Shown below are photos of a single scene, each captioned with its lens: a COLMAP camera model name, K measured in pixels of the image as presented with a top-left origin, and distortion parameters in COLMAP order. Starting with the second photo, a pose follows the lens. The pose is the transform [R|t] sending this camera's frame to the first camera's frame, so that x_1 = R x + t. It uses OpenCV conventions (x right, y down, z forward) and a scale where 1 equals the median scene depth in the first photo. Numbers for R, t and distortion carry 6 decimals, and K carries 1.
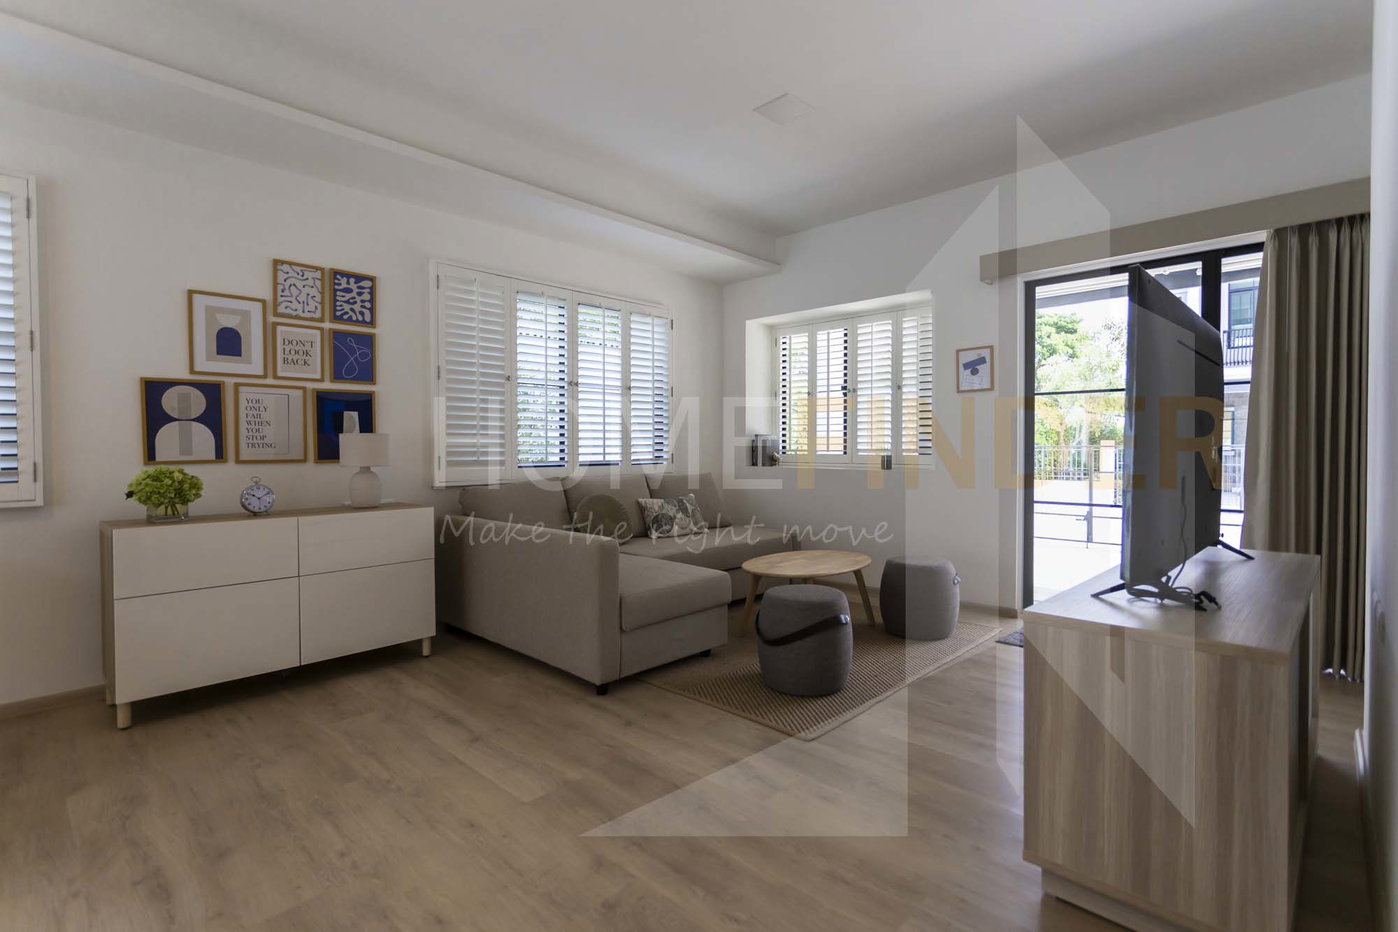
lens RADIAL K [[660.6, 0, 698.5], [0, 660.6, 460.6], [0, 0, 1]] dist [0.000166, -0.000017]
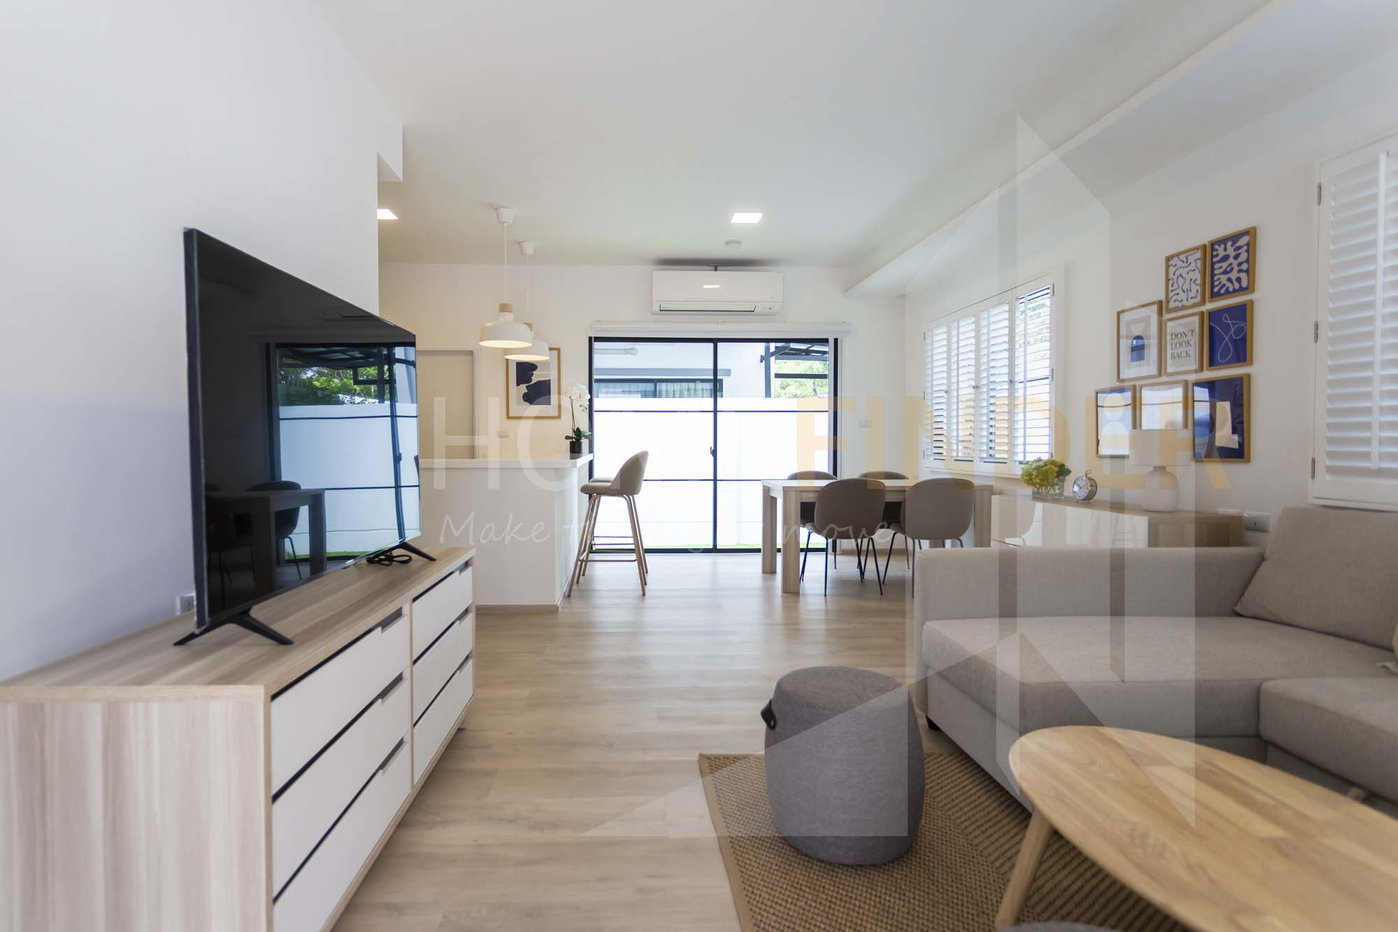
lens RADIAL K [[660.6, 0, 699.0], [0, 660.6, 456.5], [0, 0, 1]] dist [0.000166, -0.000017]
pose [[-0.639703, 0.021181, -0.768330, 0.556726], [-0.014357, 0.999117, 0.039496, -0.029032], [0.768488, 0.036296, -0.638834, 1.041497]]
